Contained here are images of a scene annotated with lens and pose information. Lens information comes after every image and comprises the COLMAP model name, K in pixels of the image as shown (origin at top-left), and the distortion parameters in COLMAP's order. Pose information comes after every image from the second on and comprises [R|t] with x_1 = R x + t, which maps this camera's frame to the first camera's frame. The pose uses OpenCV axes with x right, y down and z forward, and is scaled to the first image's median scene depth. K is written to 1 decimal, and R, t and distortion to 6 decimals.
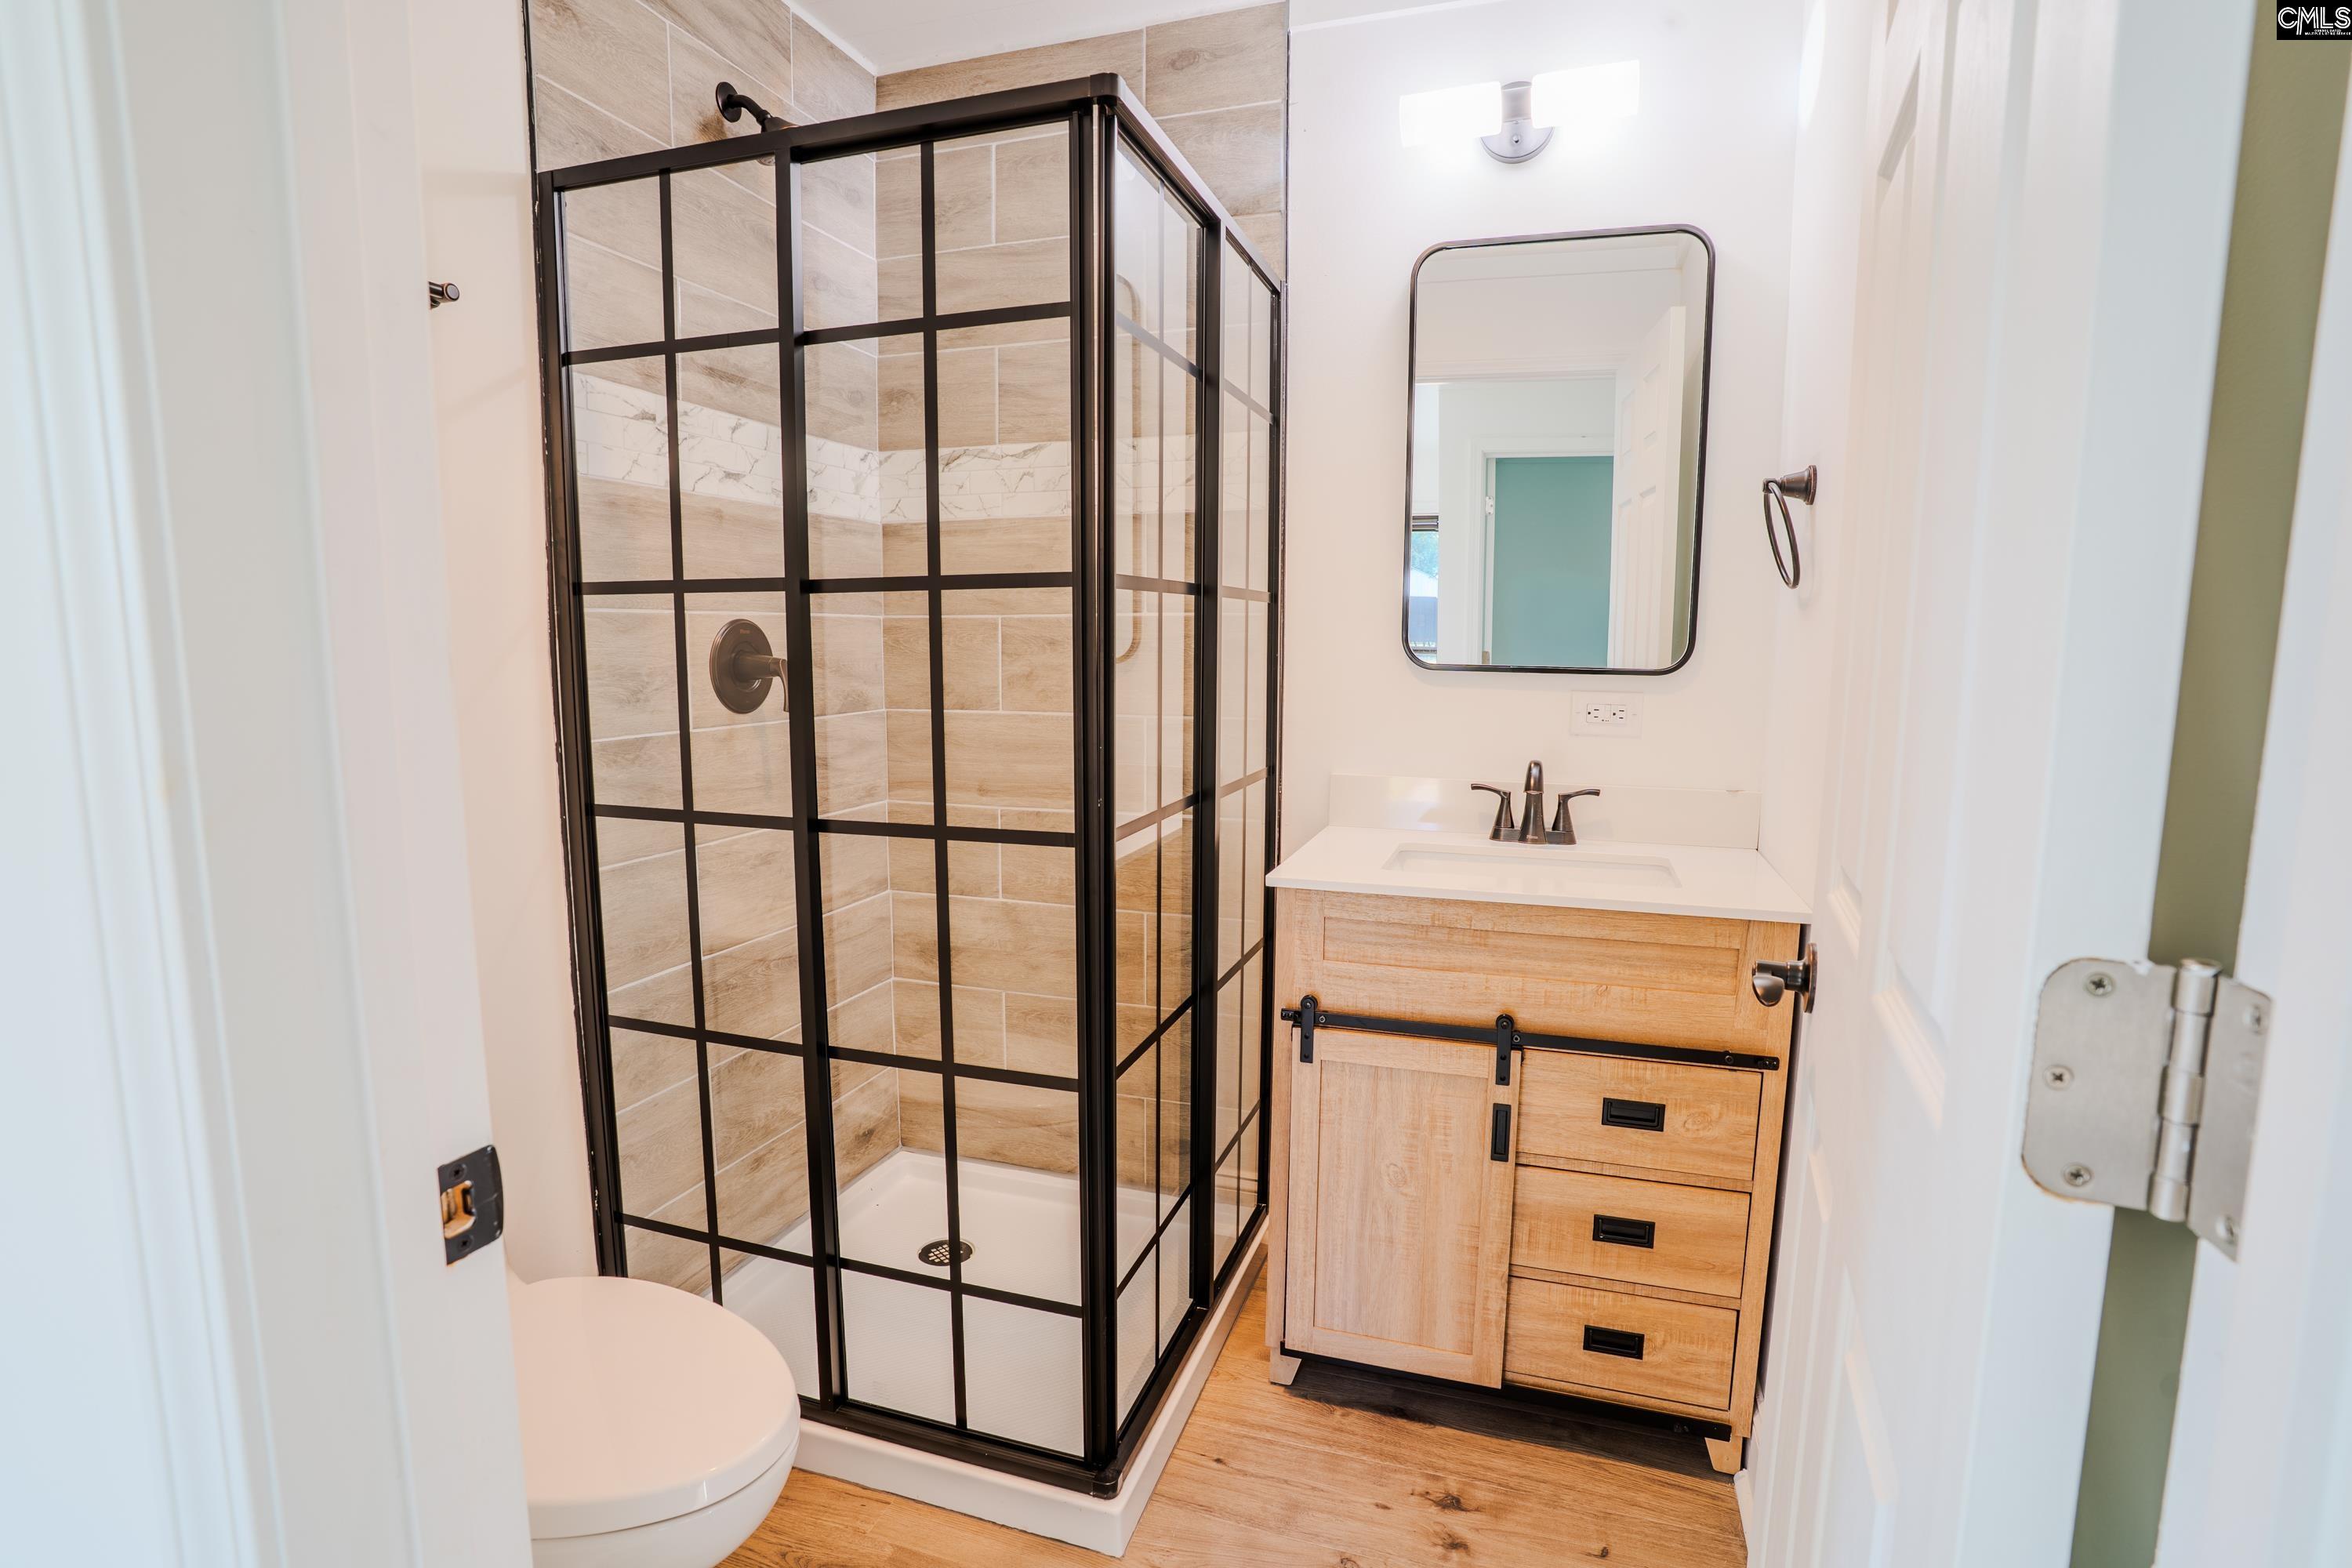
lens RADIAL K [[1164.8, 0, 1165.5], [0, 1164.8, 786.7], [0, 0, 1]] dist [-0.082463, 0.040984]
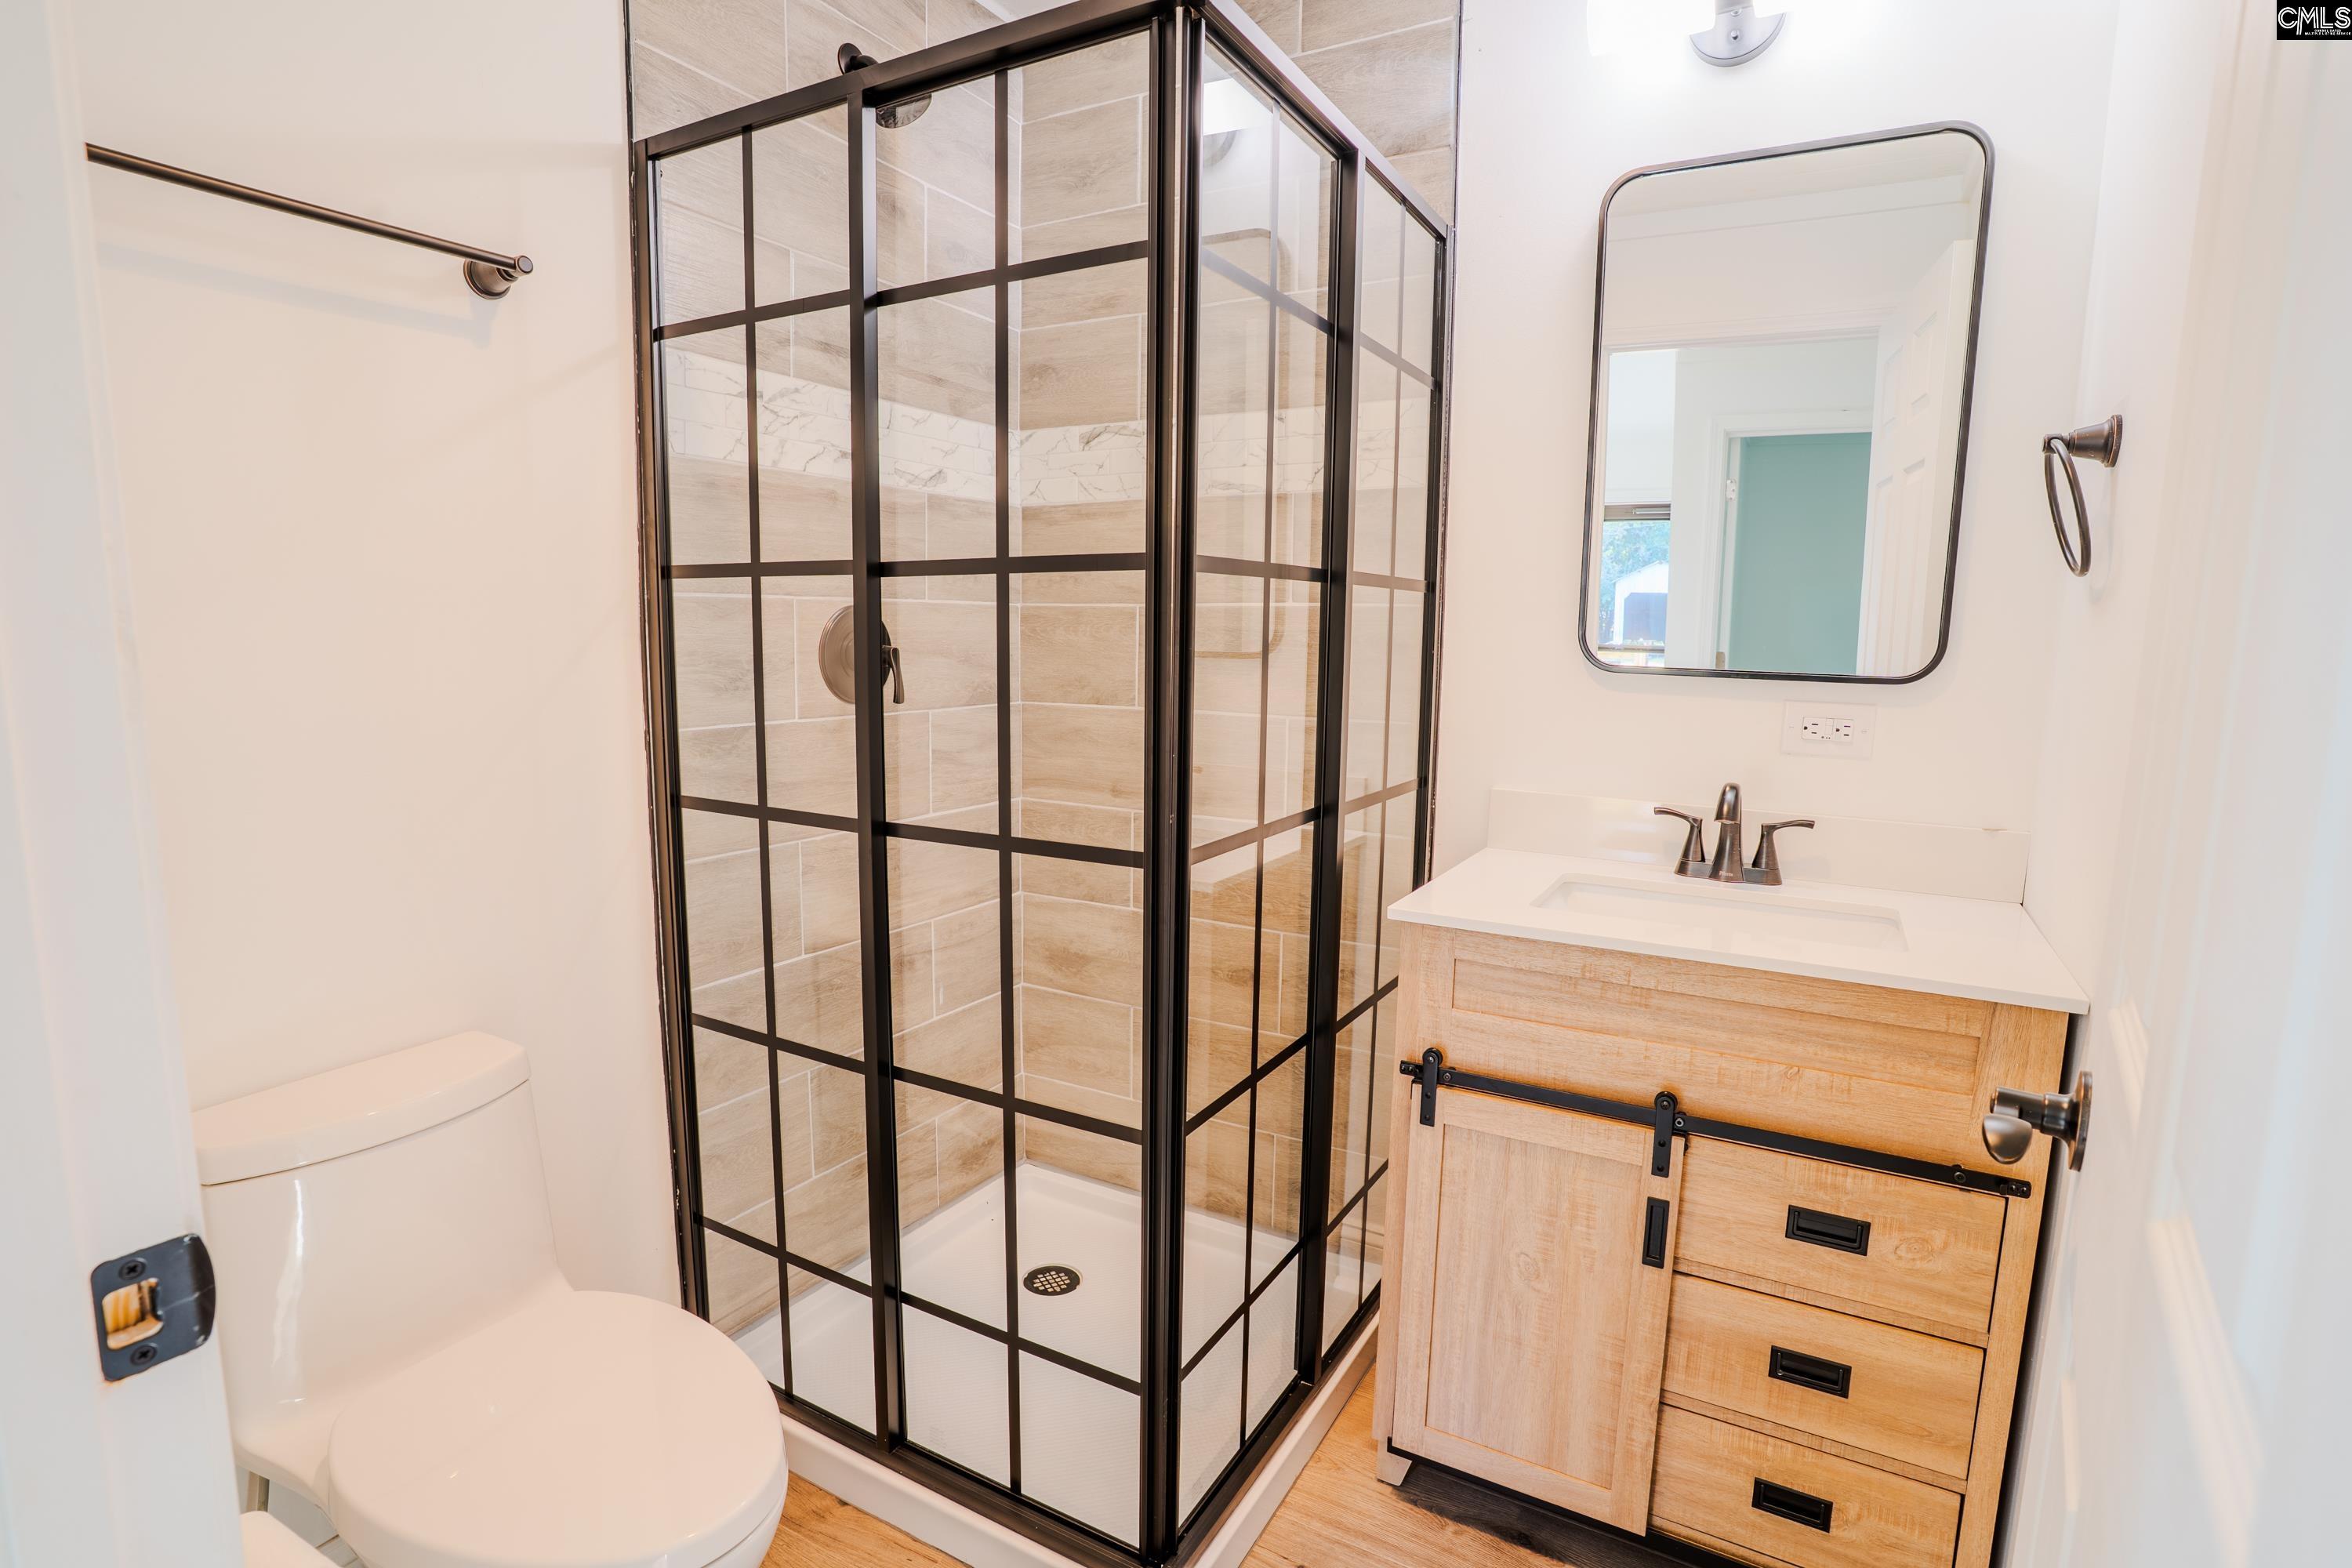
lens RADIAL K [[1164.8, 0, 1165.5], [0, 1164.8, 786.7], [0, 0, 1]] dist [-0.082463, 0.040984]
pose [[0.980200, 0.036630, -0.194594, 0.091971], [-0.035417, 0.999325, 0.009710, -0.015783], [0.194819, -0.002626, 0.980836, 0.125884]]
